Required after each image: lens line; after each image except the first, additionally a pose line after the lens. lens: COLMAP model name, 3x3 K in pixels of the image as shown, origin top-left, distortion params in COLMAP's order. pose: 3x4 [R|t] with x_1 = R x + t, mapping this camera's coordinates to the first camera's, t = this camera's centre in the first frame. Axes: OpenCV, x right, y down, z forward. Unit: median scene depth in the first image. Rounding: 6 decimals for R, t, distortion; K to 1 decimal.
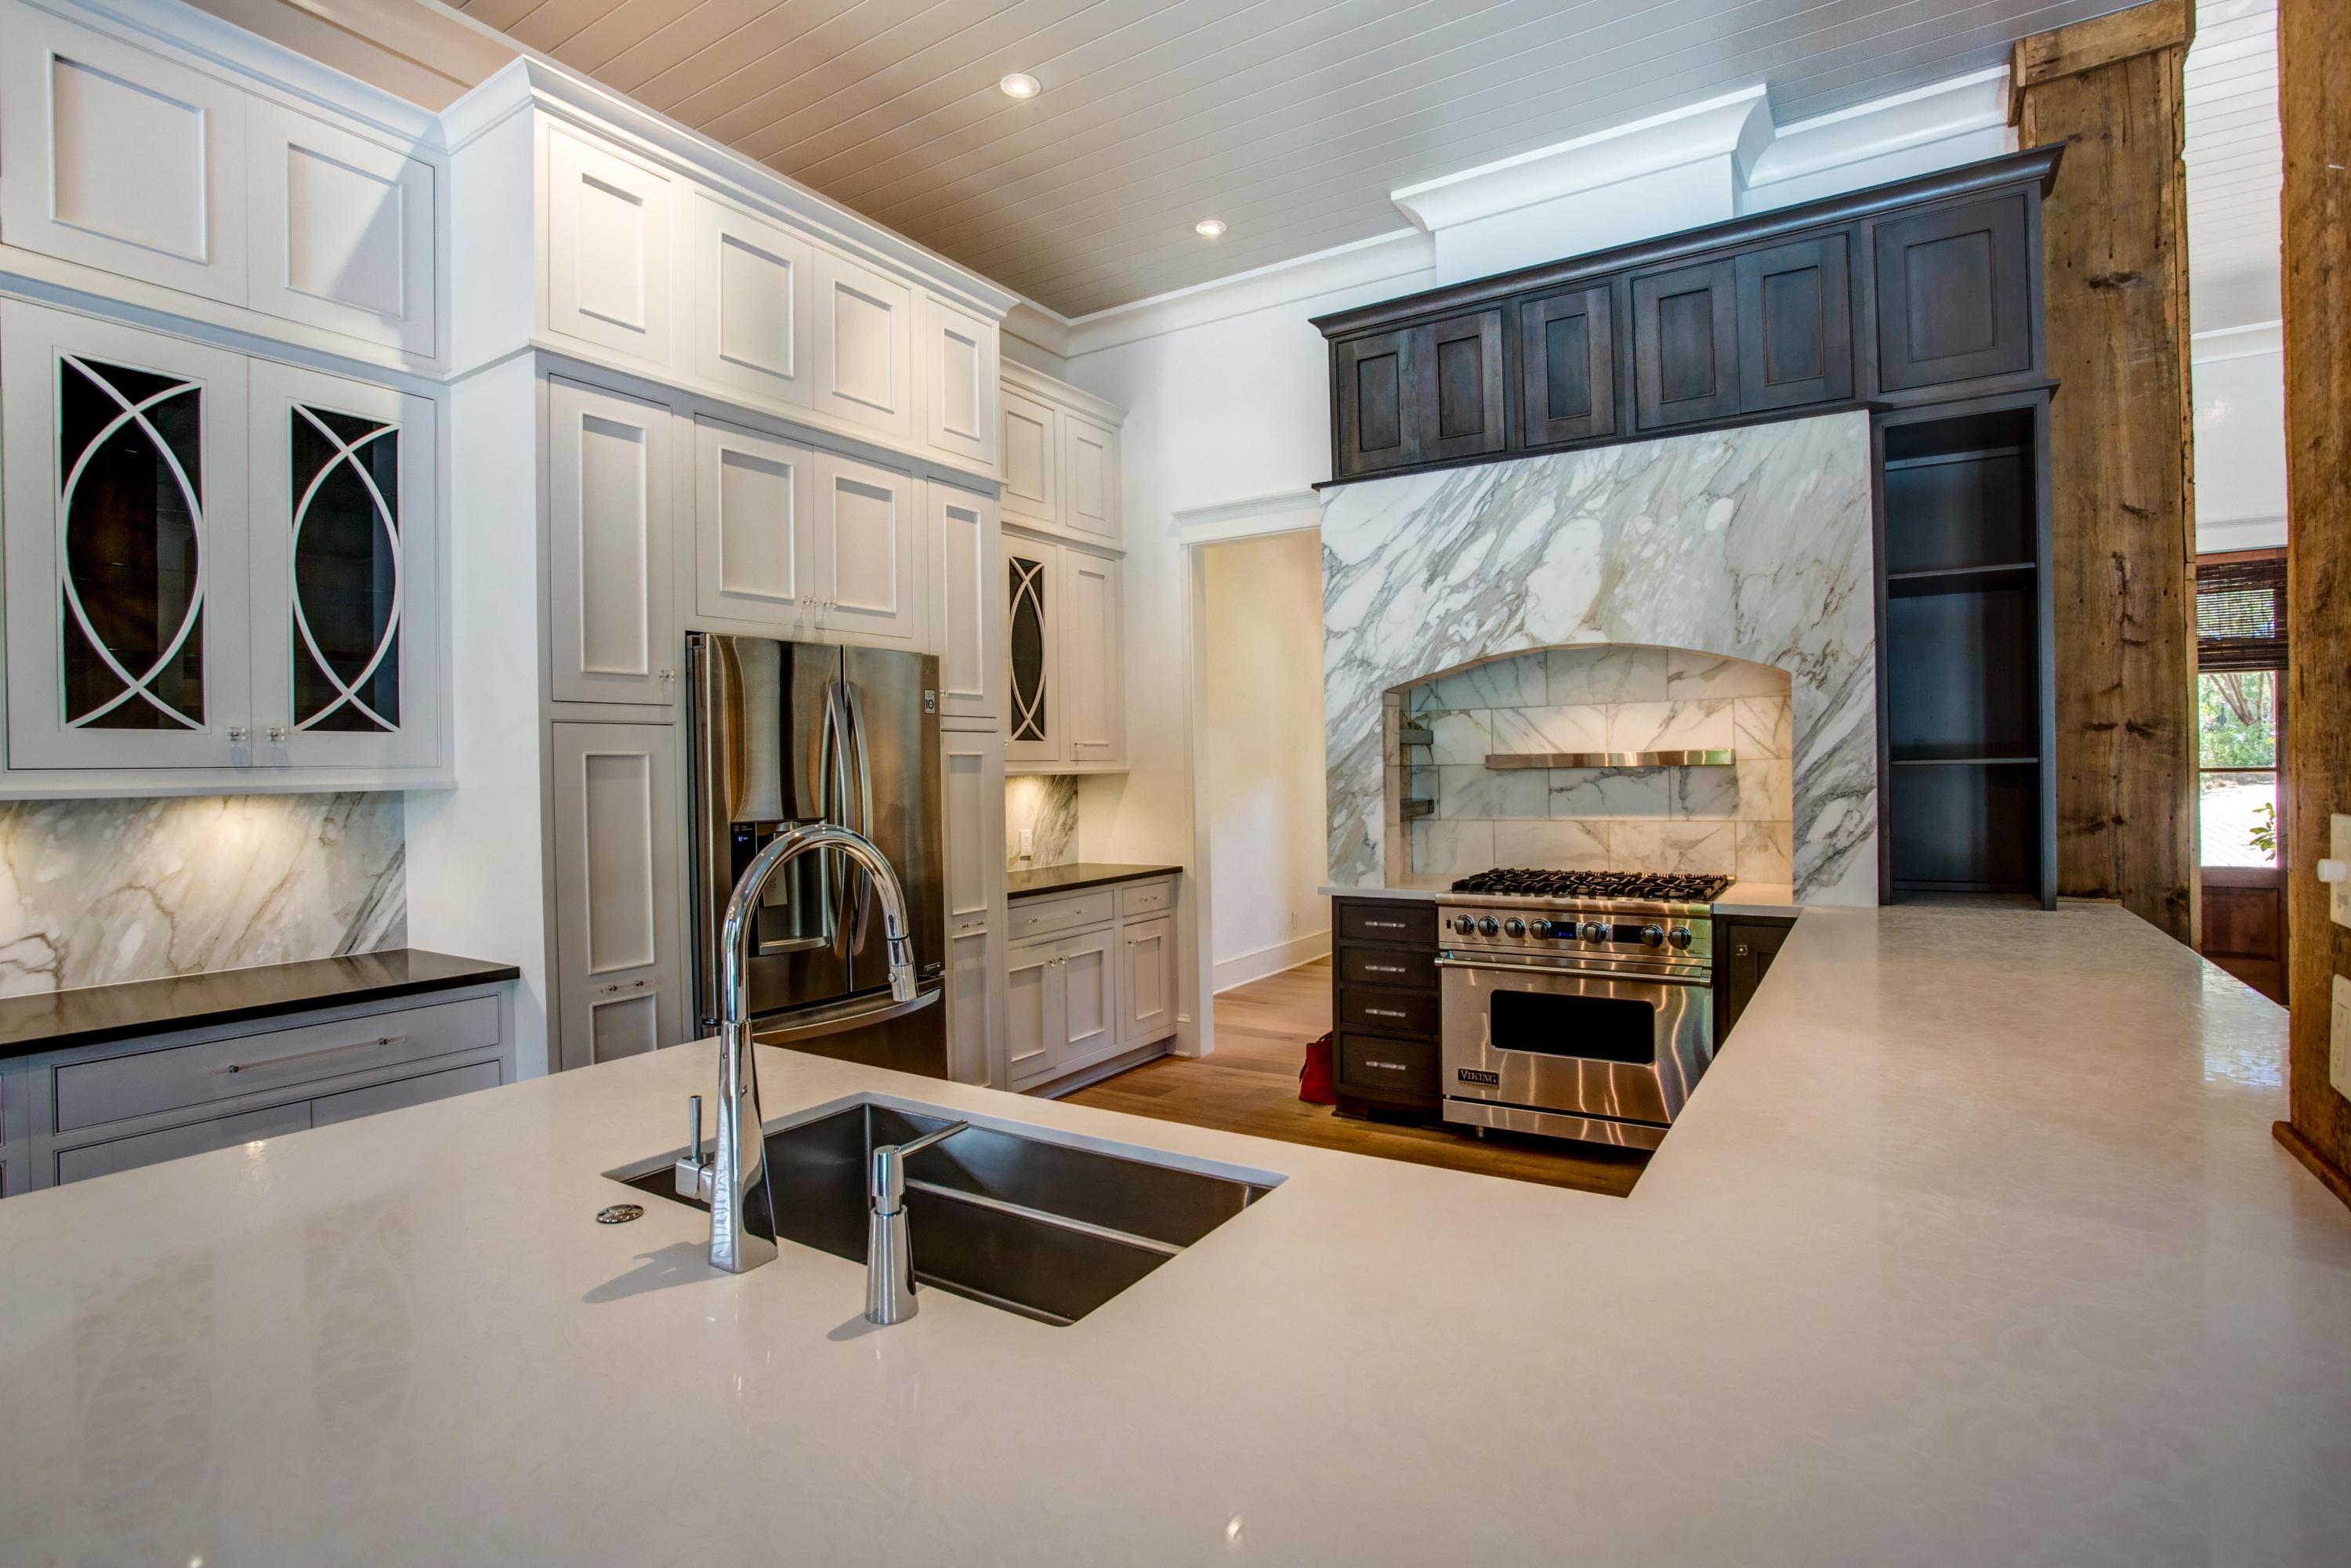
lens RADIAL K [[1149.1, 0, 1175.7], [0, 1149.1, 771.2], [0, 0, 1]] dist [-0.073486, 0.030465]
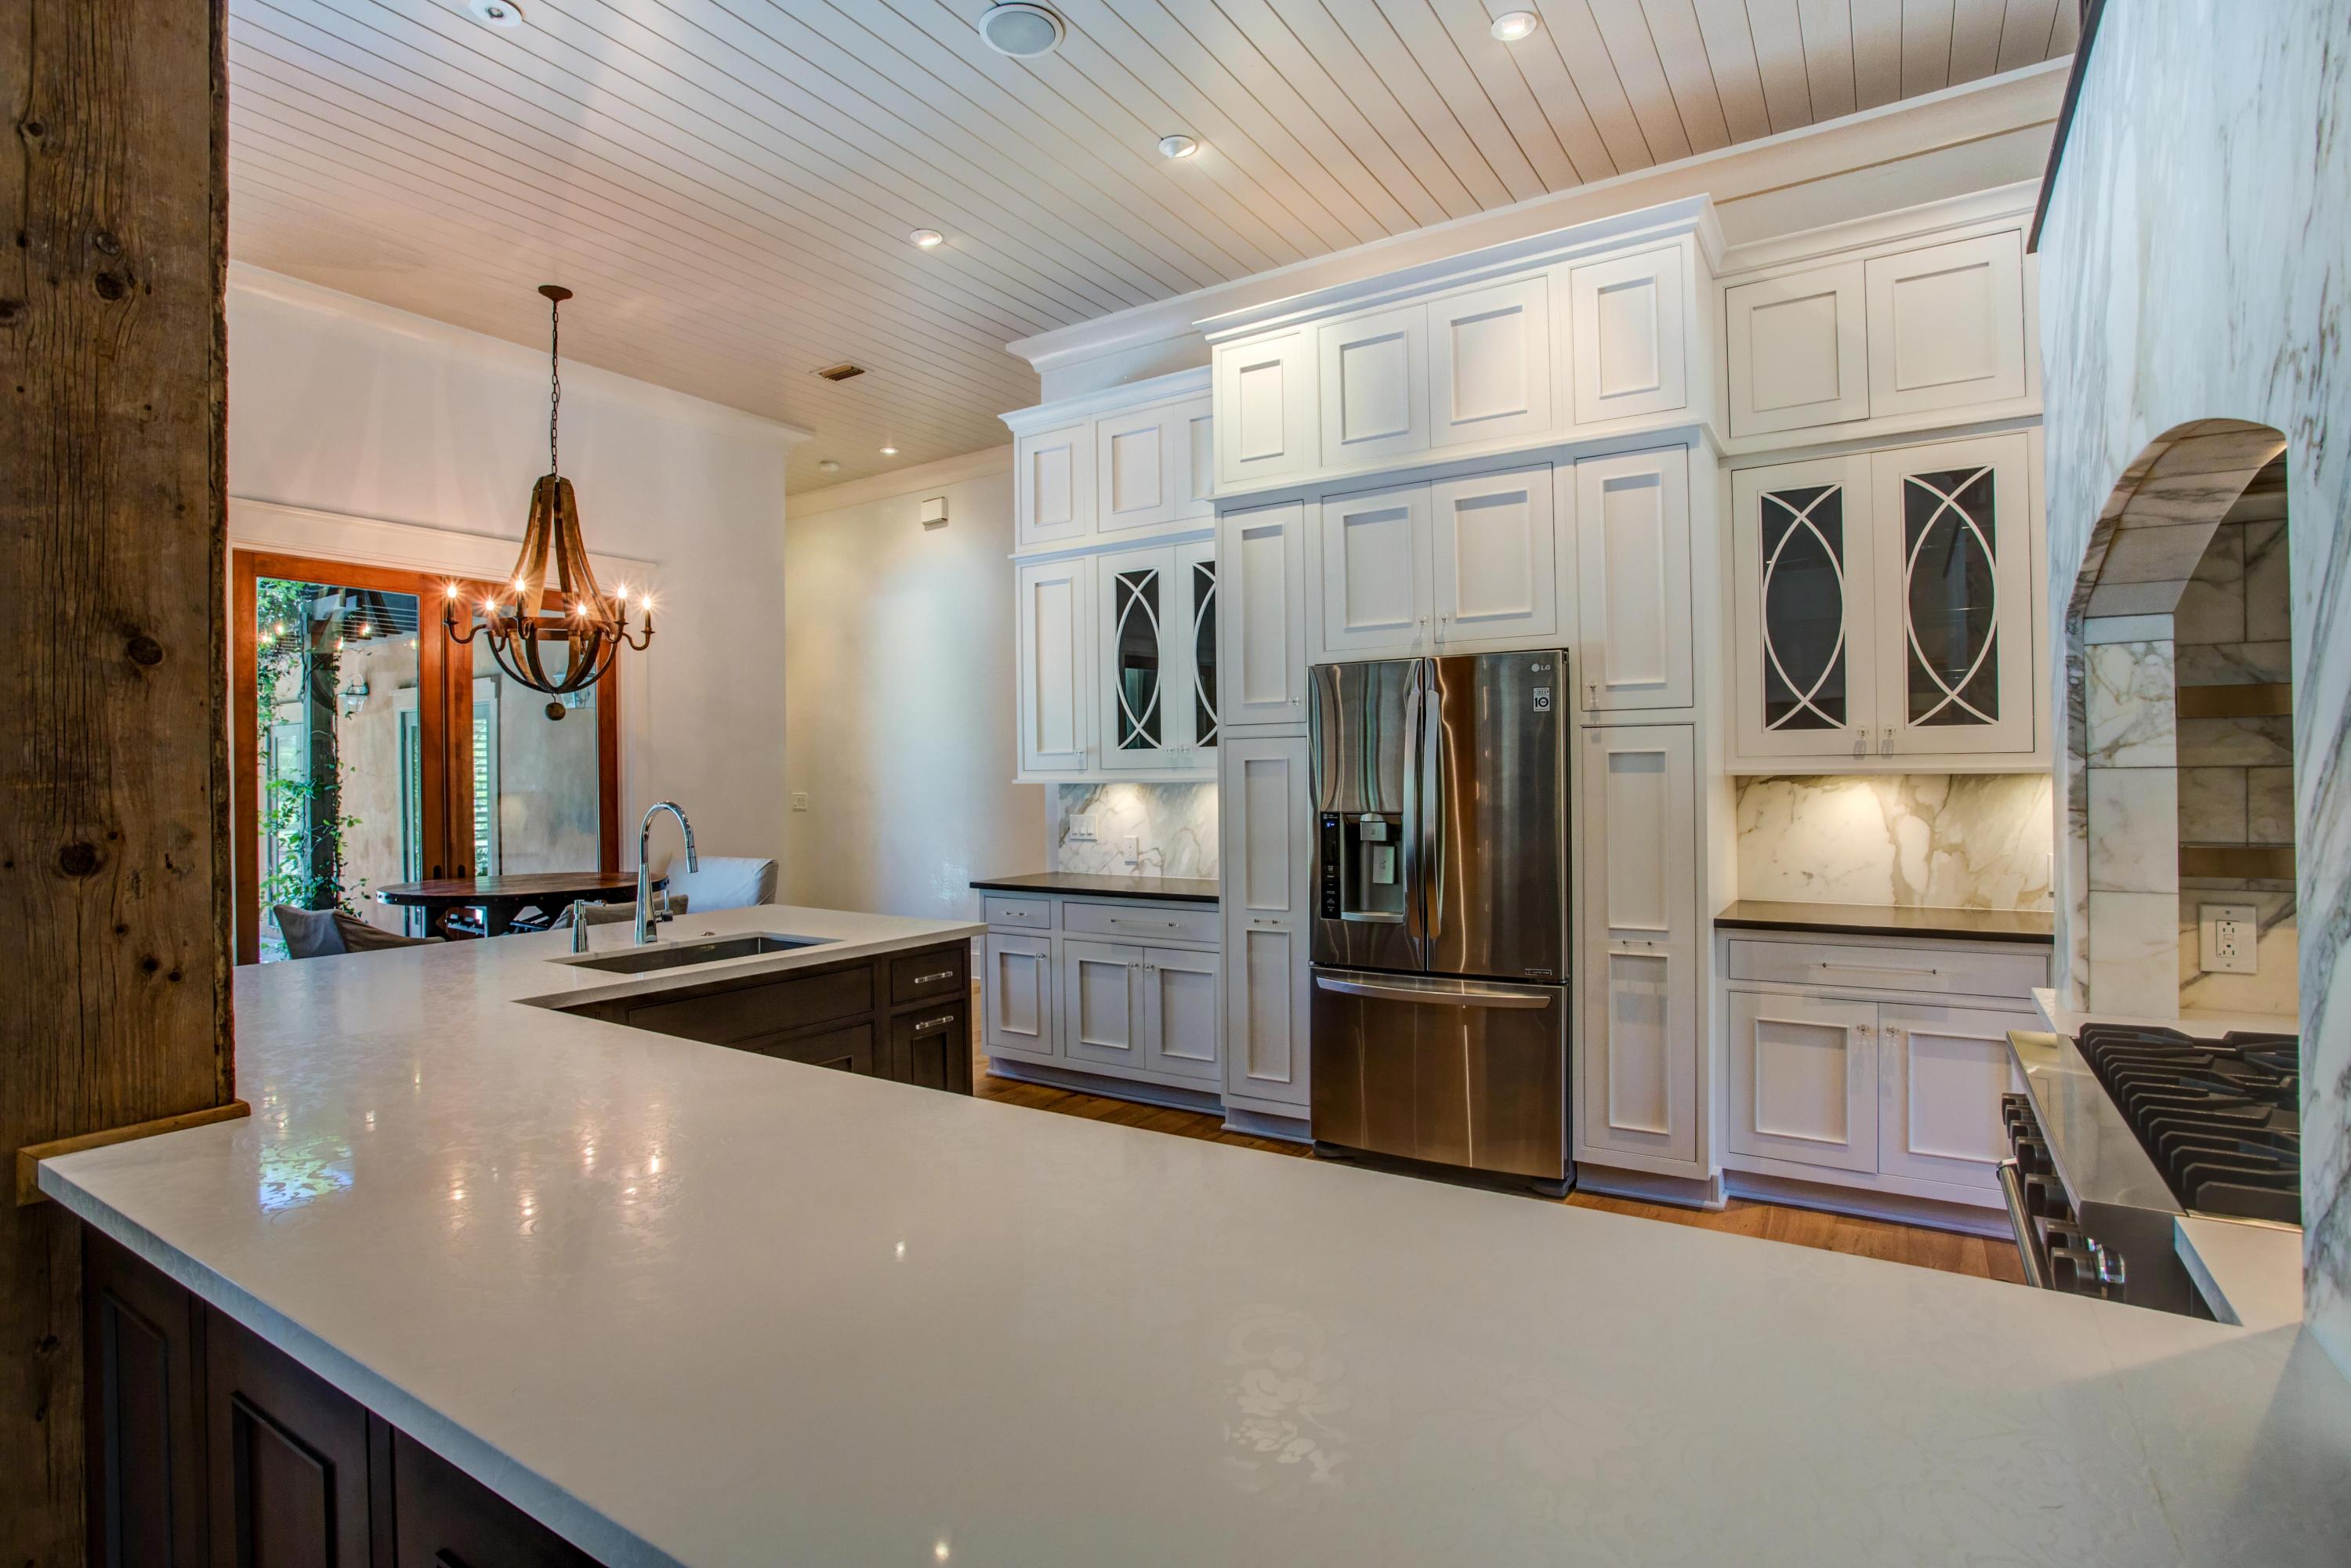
lens RADIAL K [[1149.1, 0, 1177.4], [0, 1149.1, 772.0], [0, 0, 1]] dist [-0.073486, 0.030465]
pose [[-0.000530, 0.012108, -0.999927, 0.746072], [0.009106, 0.999885, 0.012103, -0.013705], [0.999958, -0.009099, -0.000640, 0.686611]]
